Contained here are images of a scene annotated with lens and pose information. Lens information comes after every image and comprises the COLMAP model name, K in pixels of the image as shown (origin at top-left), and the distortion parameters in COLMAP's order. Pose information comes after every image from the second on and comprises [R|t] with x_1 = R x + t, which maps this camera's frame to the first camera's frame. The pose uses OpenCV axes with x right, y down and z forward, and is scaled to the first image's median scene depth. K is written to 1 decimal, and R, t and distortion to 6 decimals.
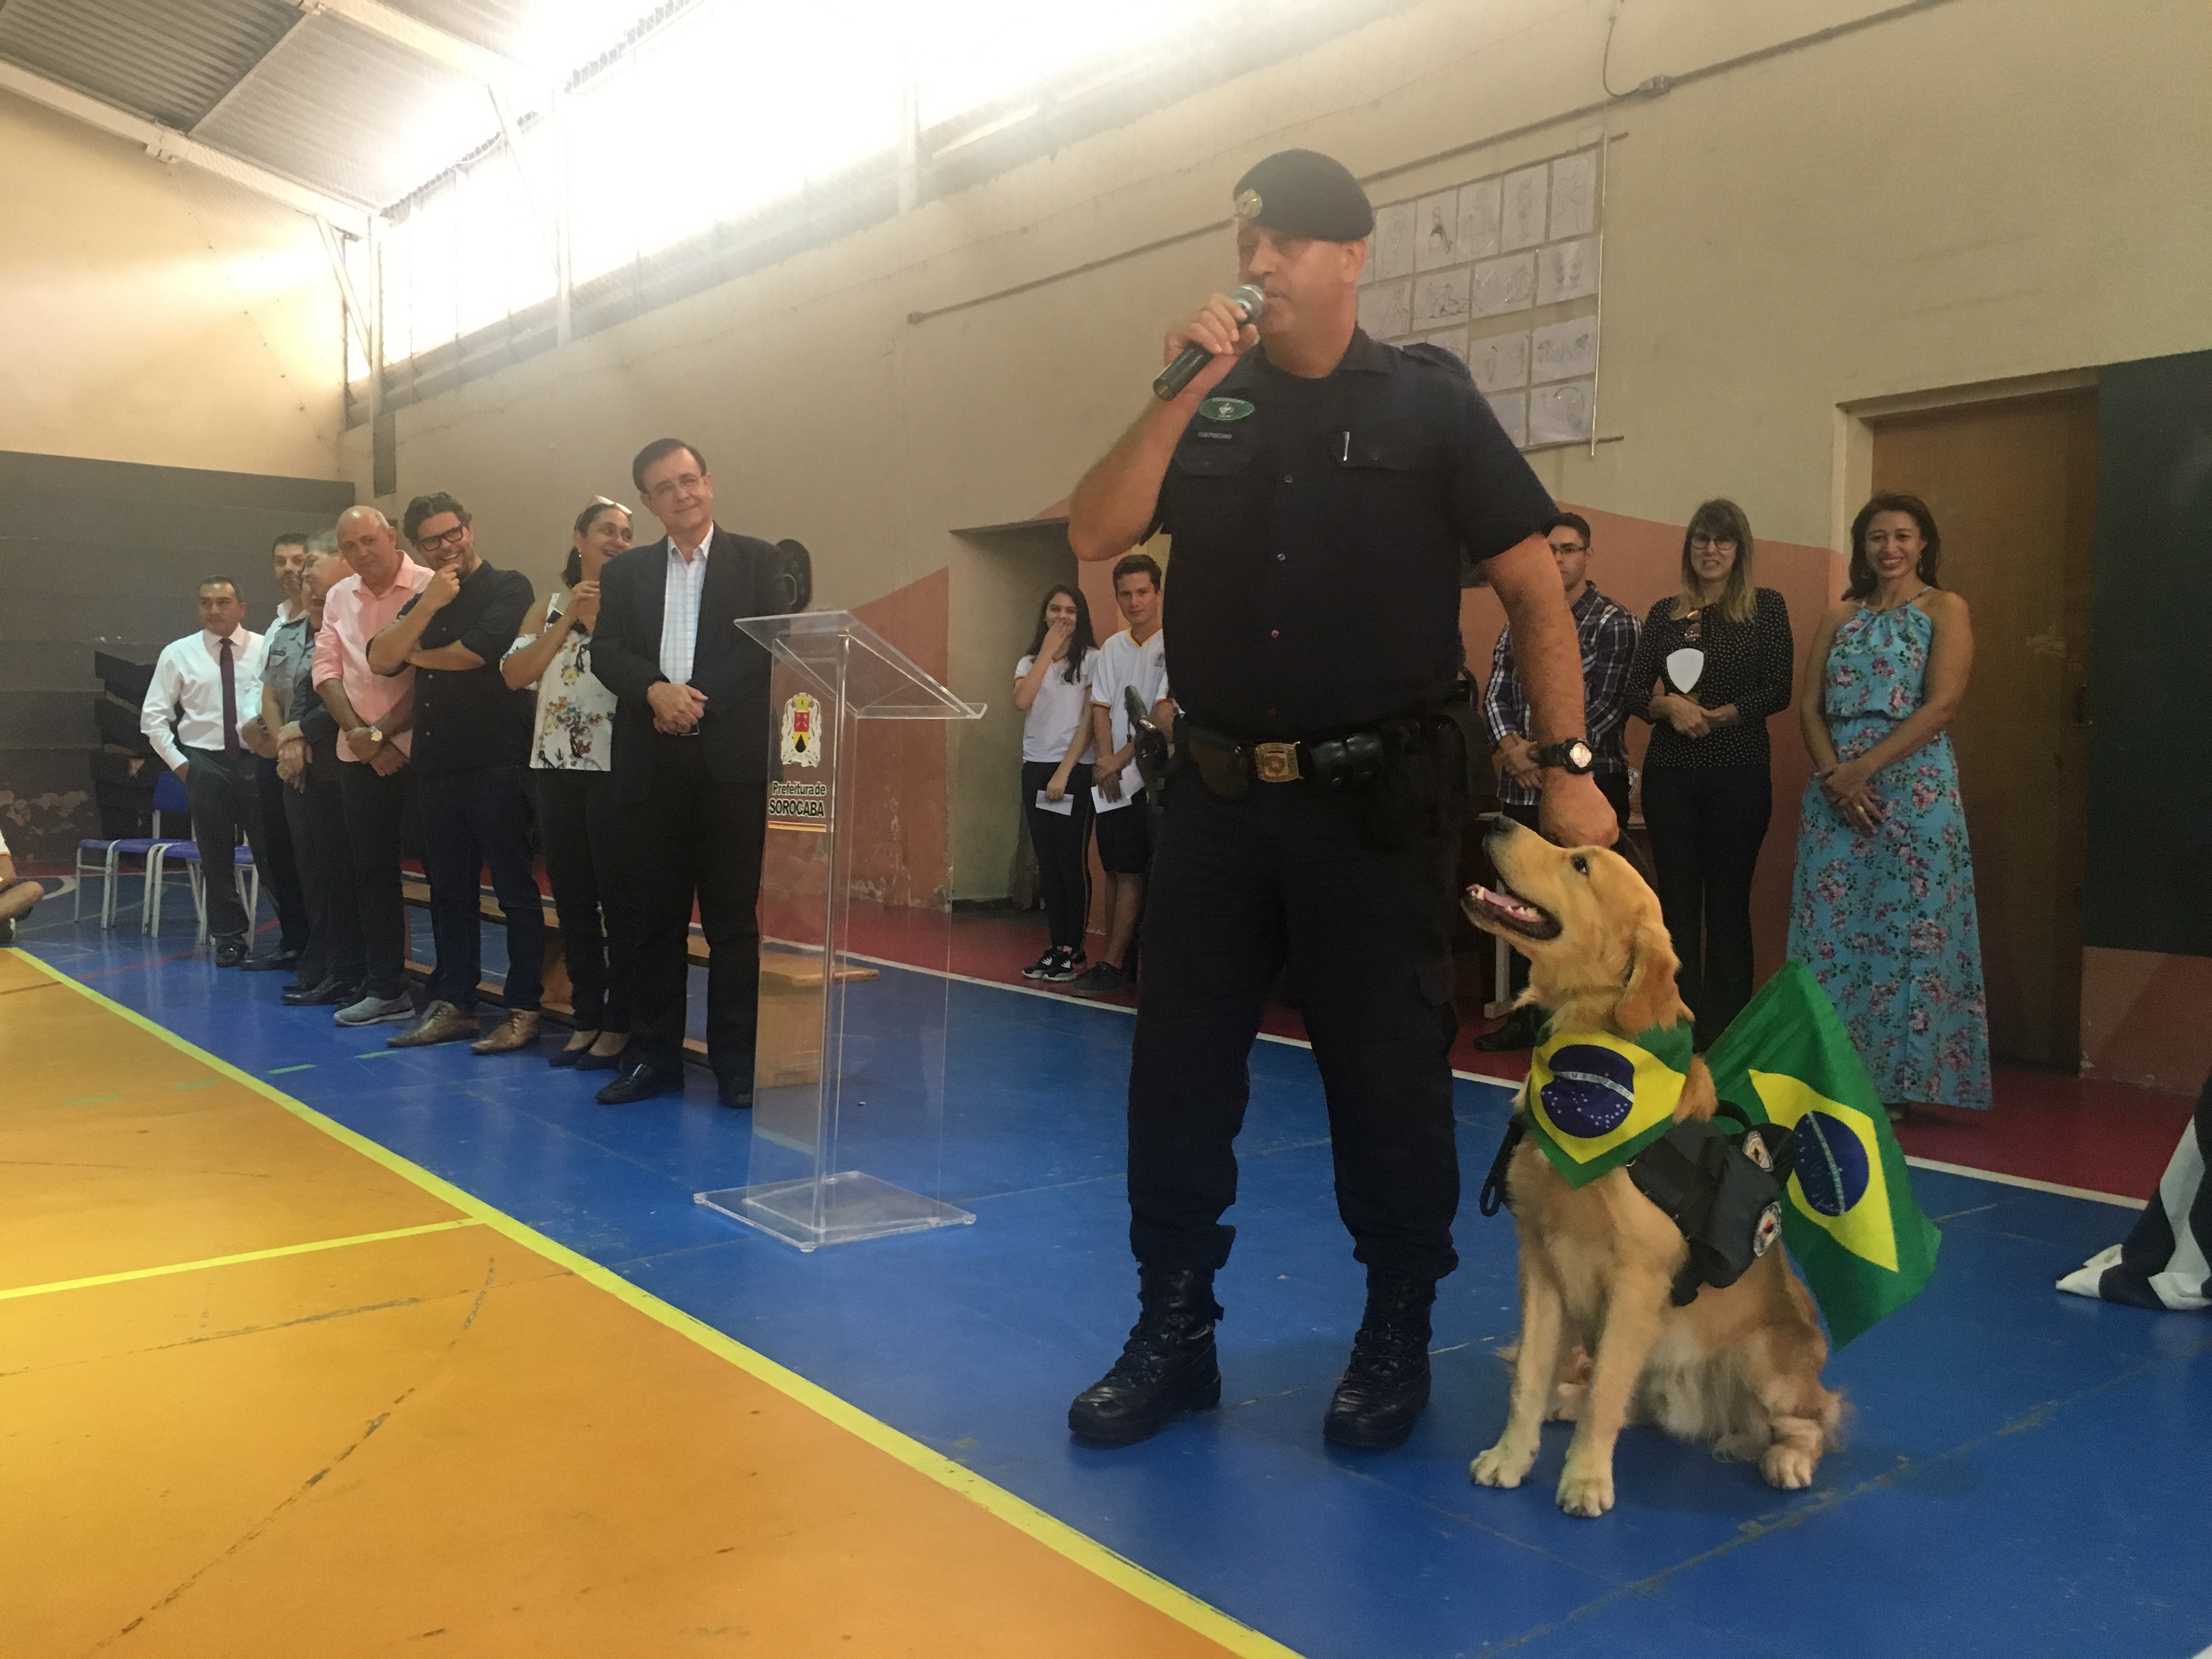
lens RADIAL K [[1882.5, 0, 1107.1], [0, 1882.5, 811.5], [0, 0, 1]] dist [0.088342, -0.127383]
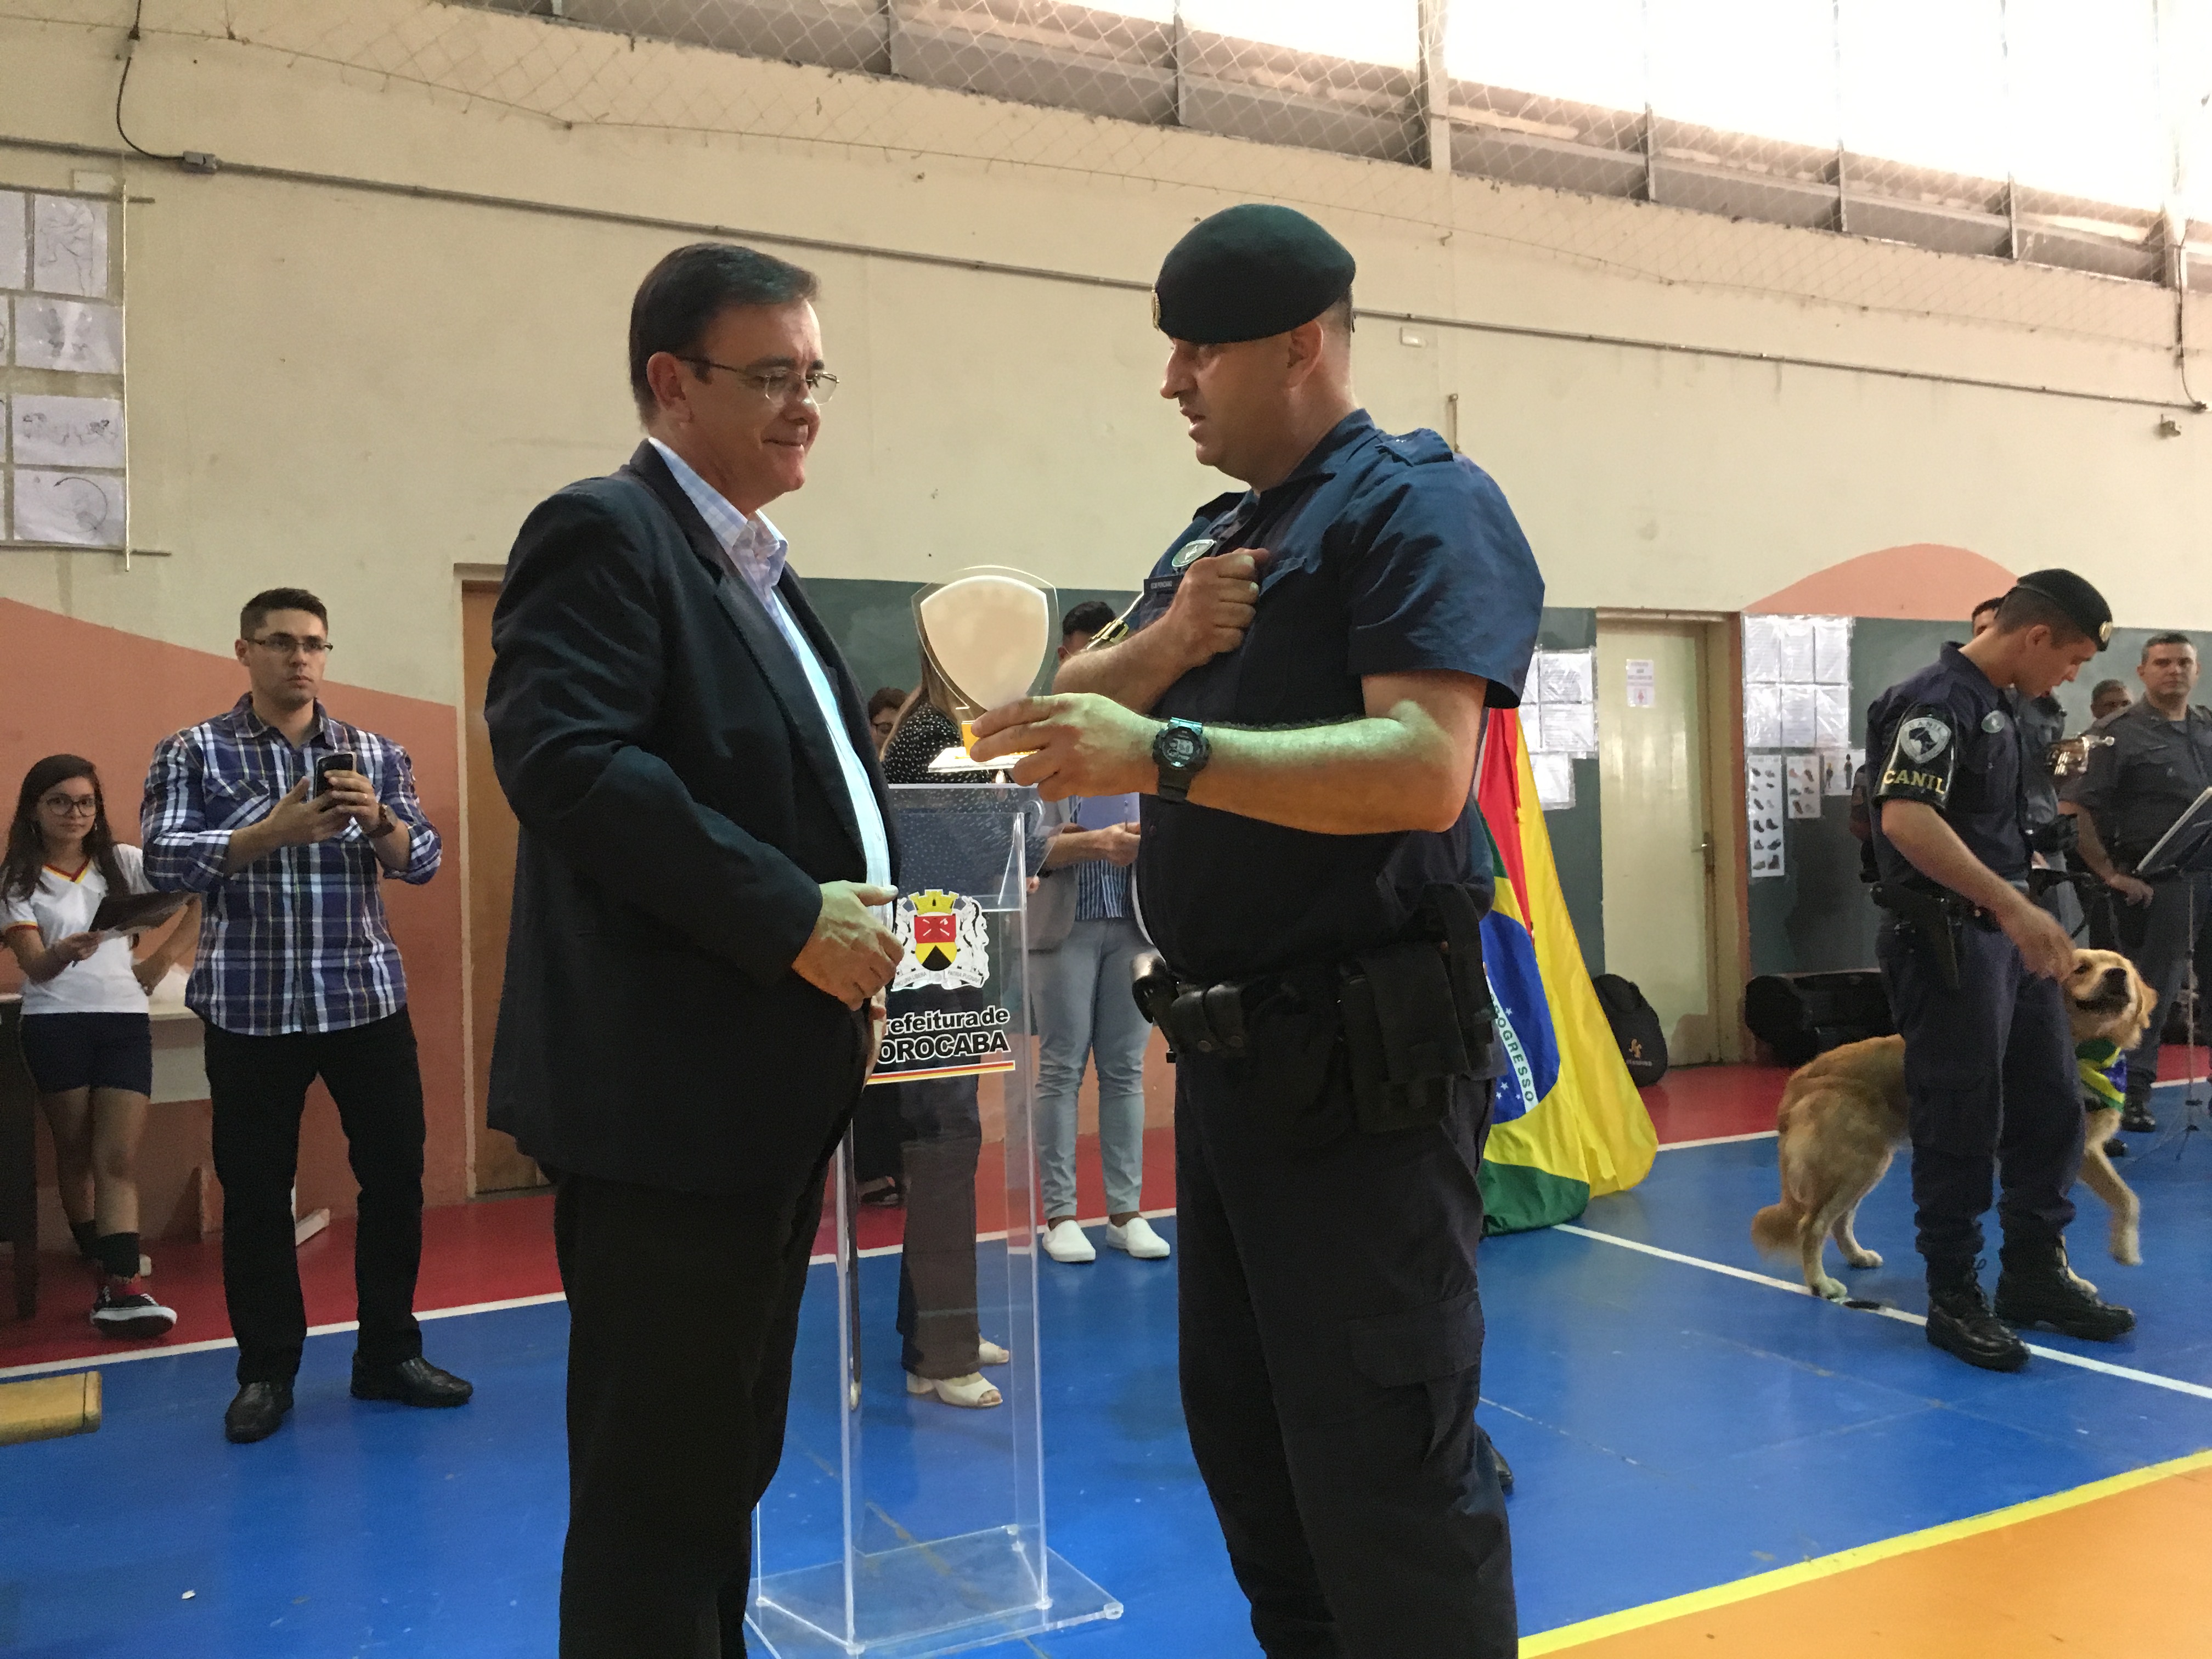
lens RADIAL K [[1882.5, 0, 1110.5], [0, 1882.5, 807.1], [0, 0, 1]] dist [0.088342, -0.127383]
pose [[0.190202, 0.001072, 0.981744, -0.440595], [0.068038, 0.997581, -0.014271, -0.040421], [-0.979384, 0.069510, 0.189669, 0.400862]]
